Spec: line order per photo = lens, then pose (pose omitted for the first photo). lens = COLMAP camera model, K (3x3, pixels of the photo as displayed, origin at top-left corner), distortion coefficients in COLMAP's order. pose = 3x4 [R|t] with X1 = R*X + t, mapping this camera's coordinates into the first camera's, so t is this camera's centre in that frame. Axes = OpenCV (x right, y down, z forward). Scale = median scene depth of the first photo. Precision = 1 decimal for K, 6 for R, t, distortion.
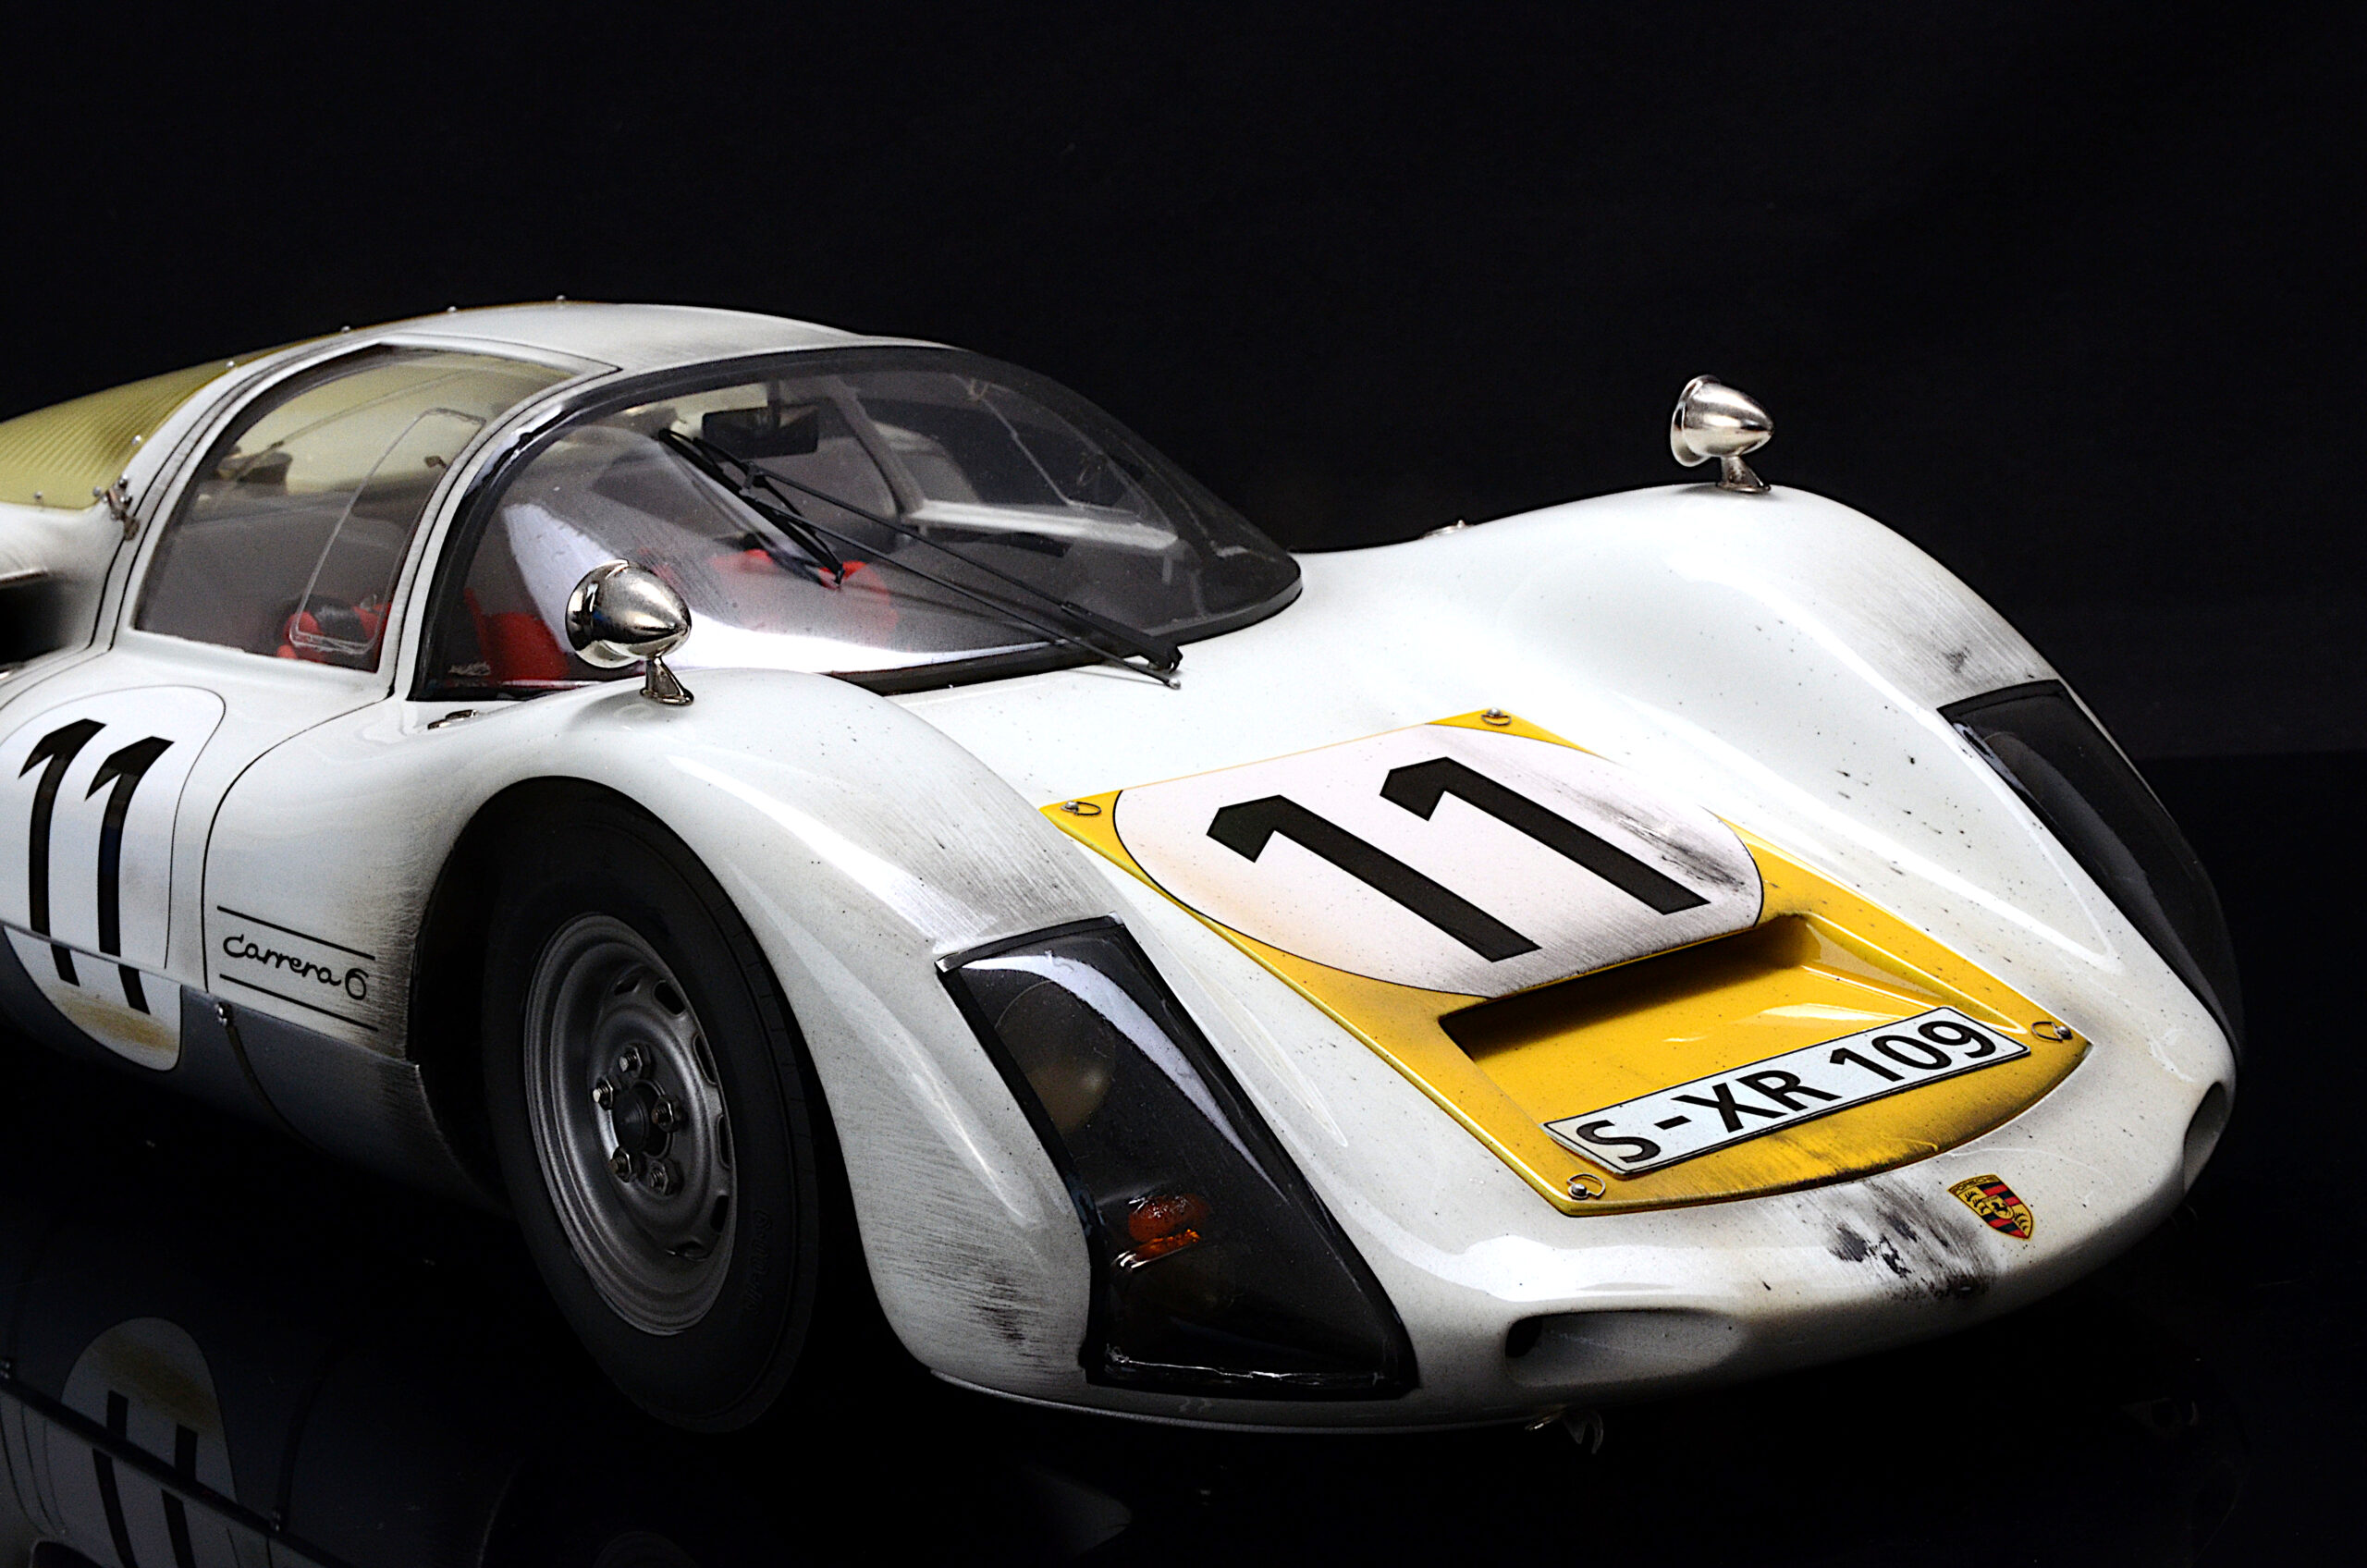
lens RADIAL K [[4243.3, 0, 1183.5], [0, 4243.3, 784.0], [0, 0, 1]] dist [-0.004117, 0.414026]
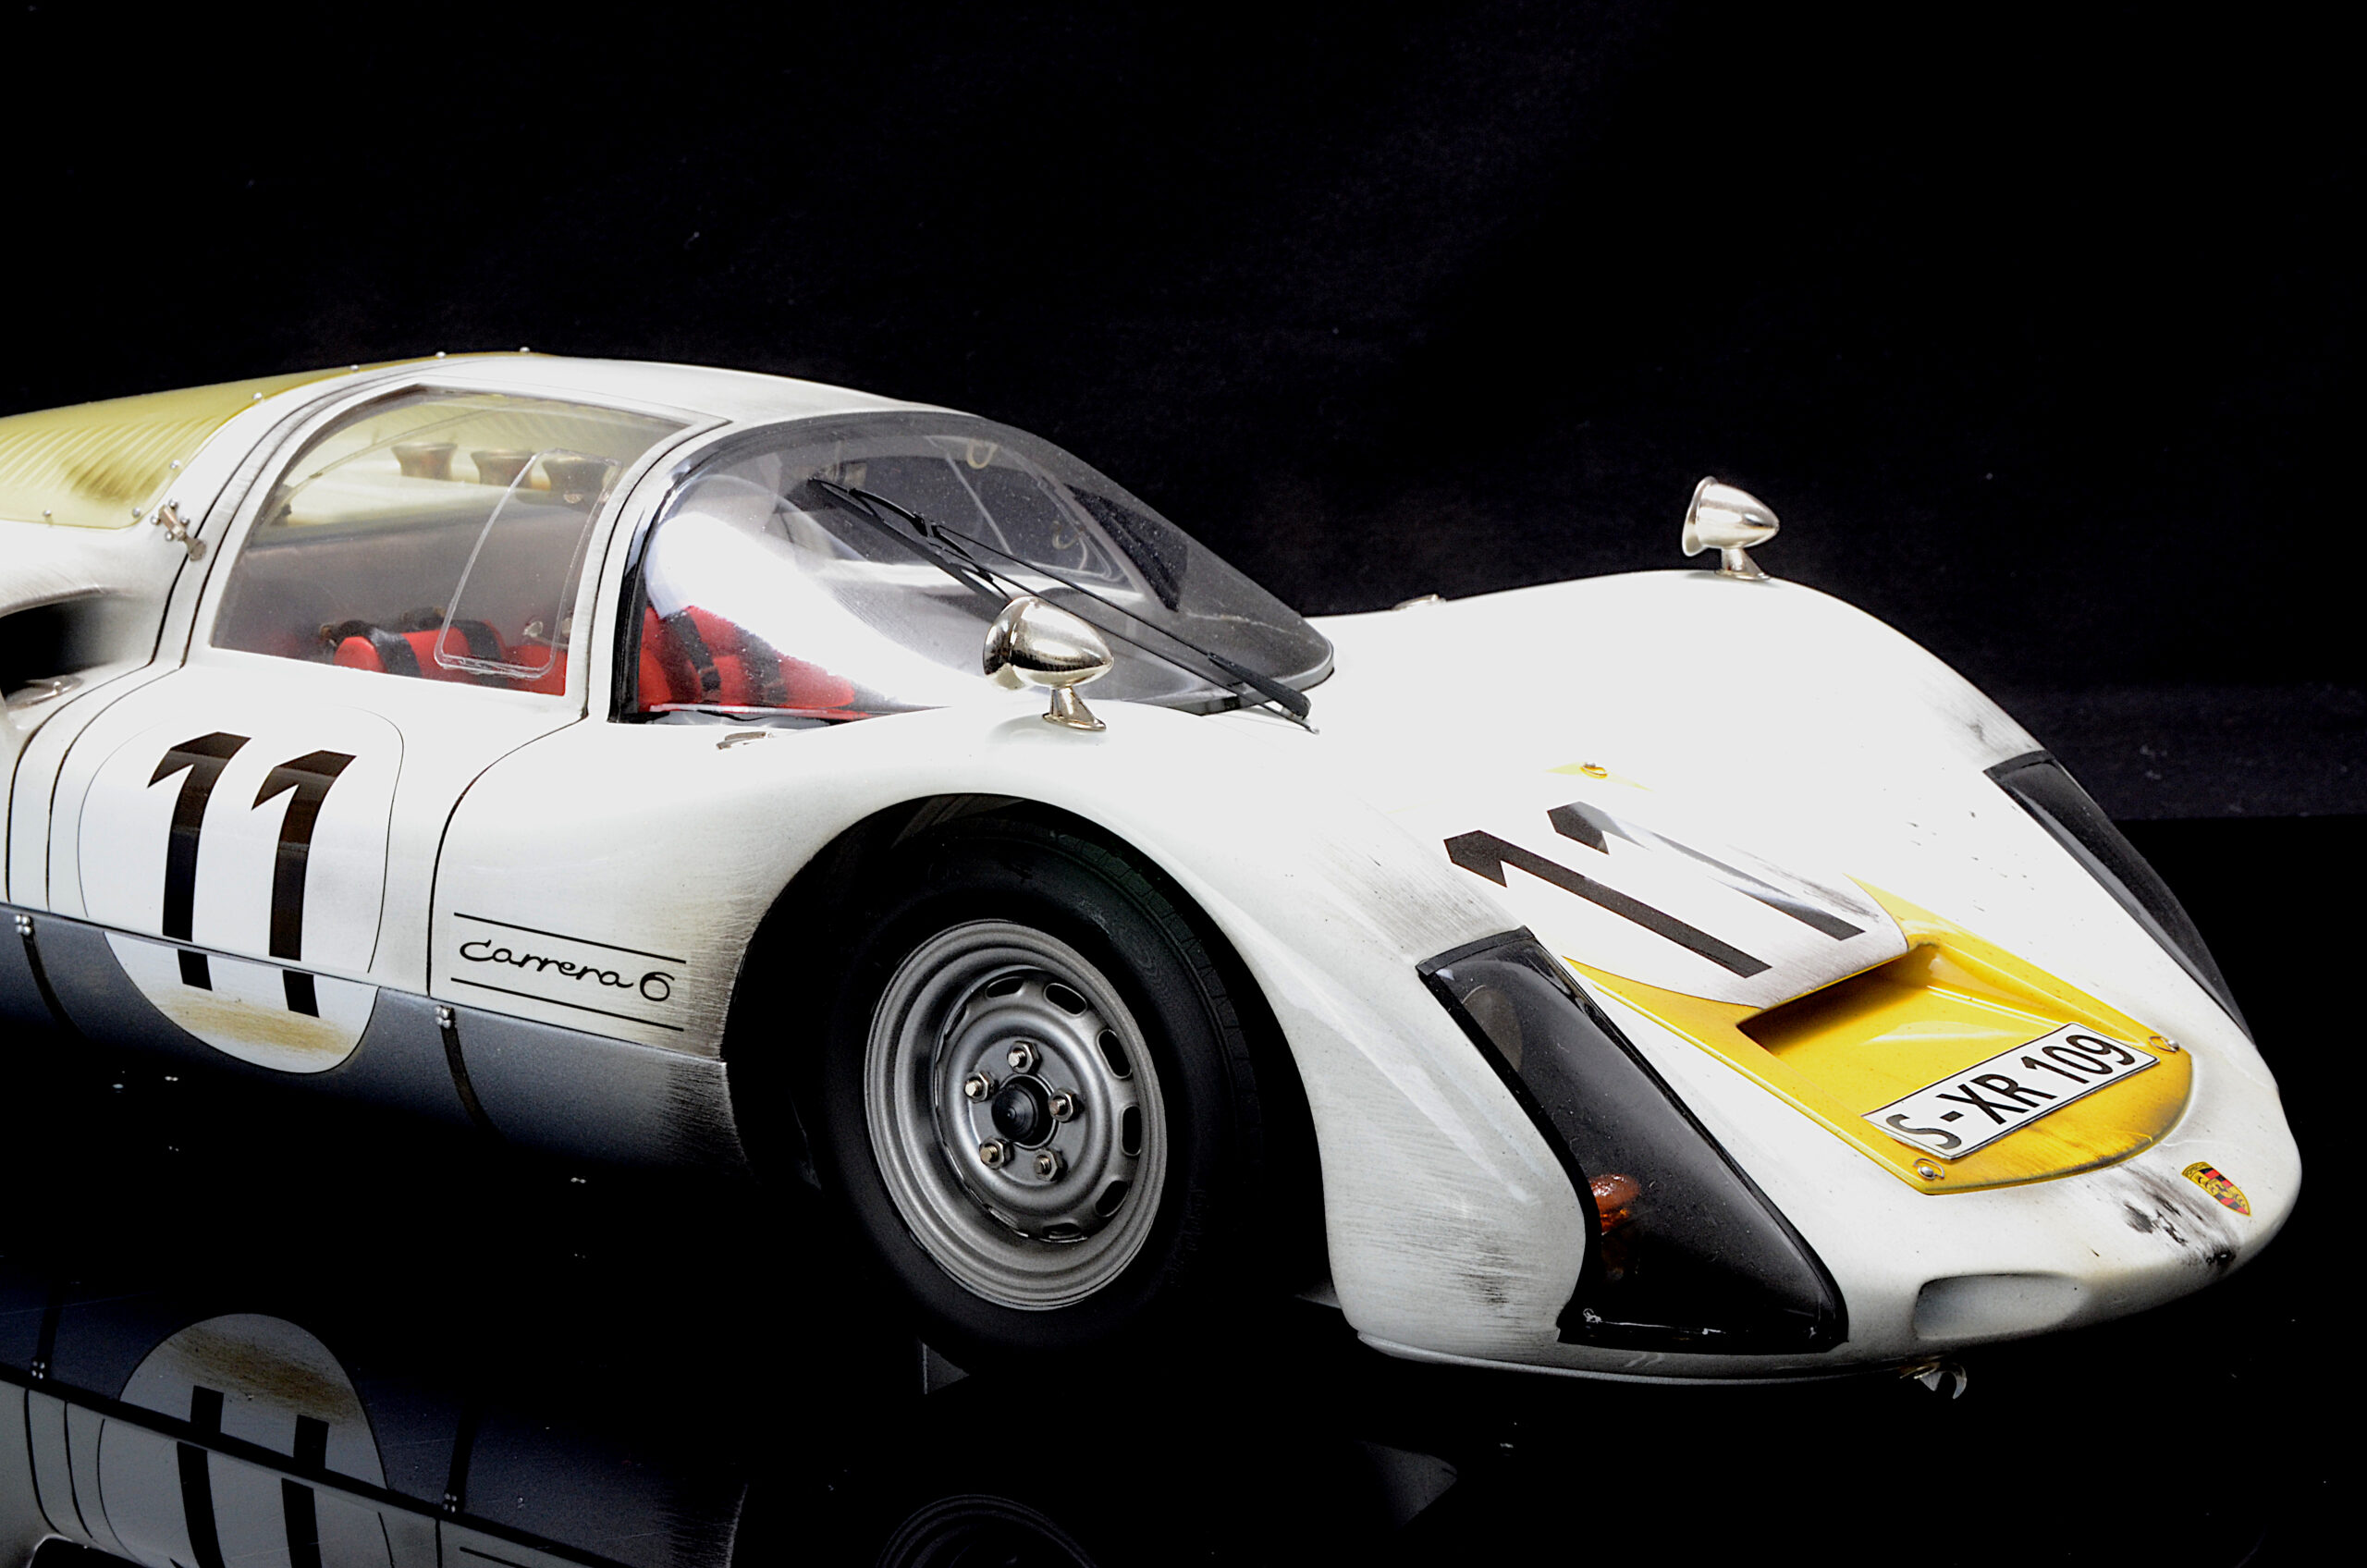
lens RADIAL K [[3974.4, 0, 1183.5], [0, 3974.4, 784.0], [0, 0, 1]] dist [0.032506, -0.021981]
pose [[0.960219, 0.028245, 0.277815, -0.364561], [-0.022780, 0.999479, -0.022882, 0.017188], [-0.278317, 0.015643, 0.960362, 0.009128]]
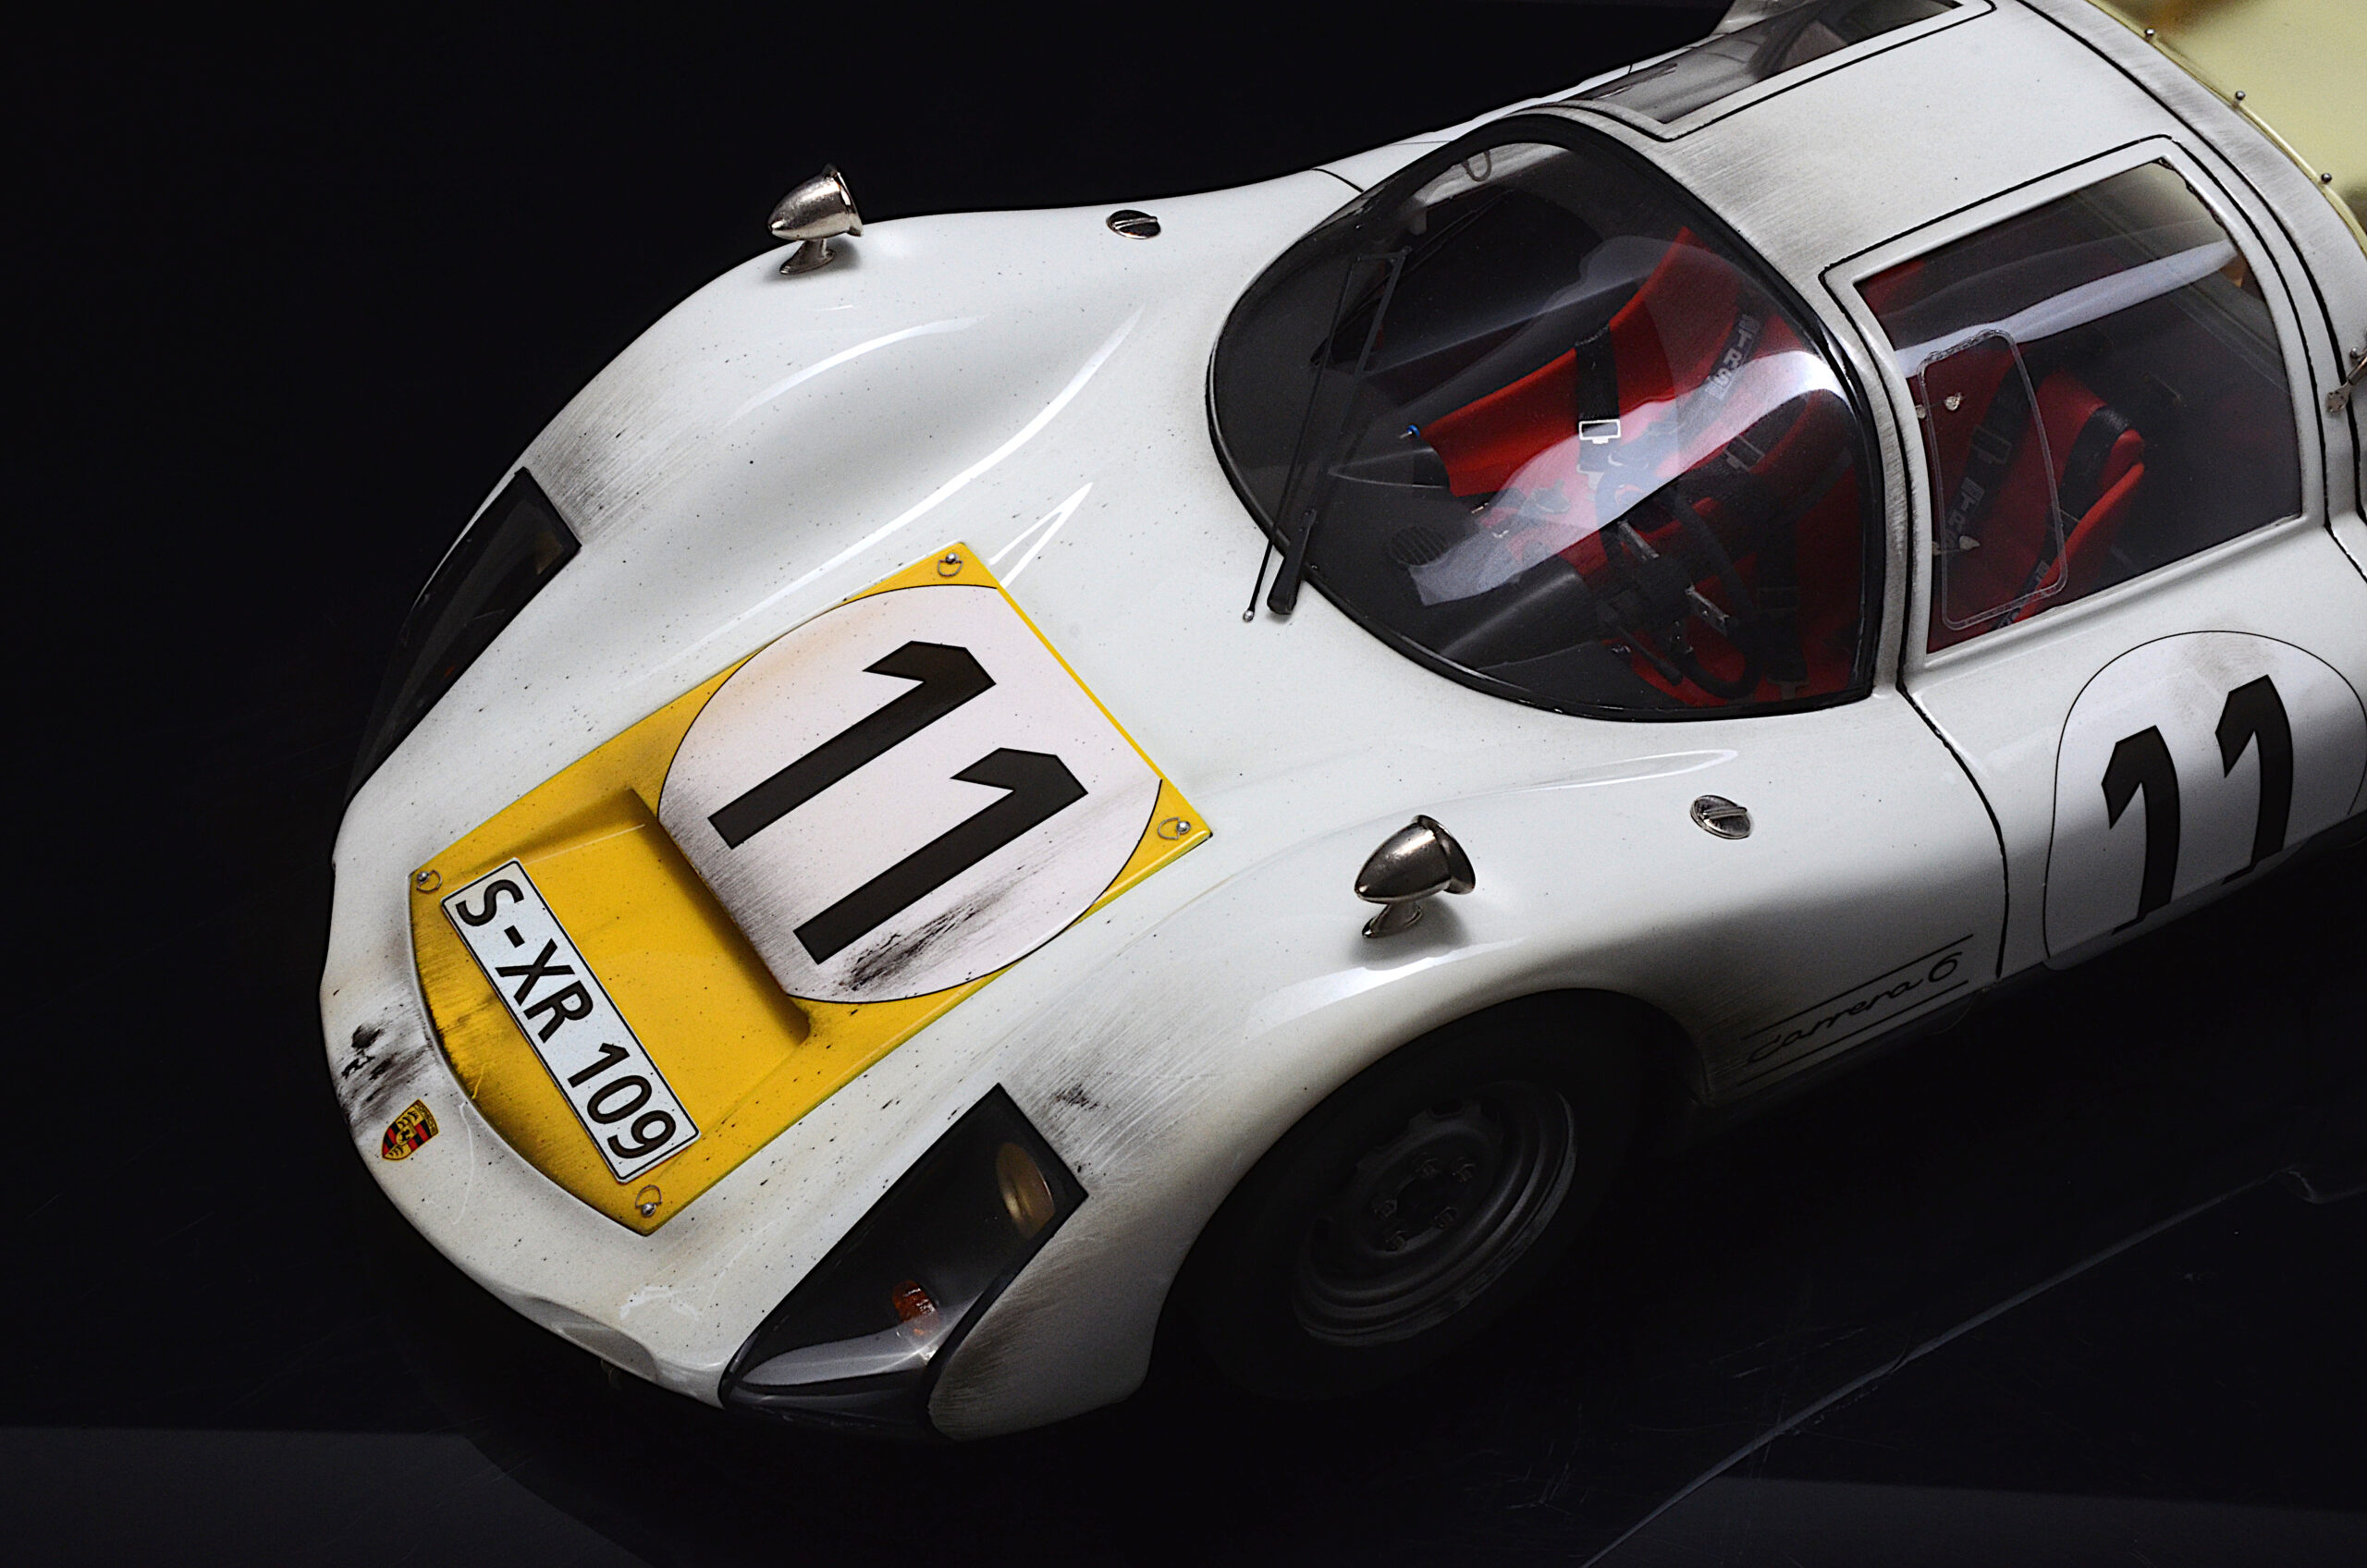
lens RADIAL K [[4243.3, 0, 1183.5], [0, 4243.3, 784.0], [0, 0, 1]] dist [-0.004117, 0.414026]
pose [[-0.131331, 0.726738, -0.674243, 0.916911], [-0.210335, 0.644222, 0.735349, -0.947716], [0.968768, 0.238391, 0.068252, 1.027113]]
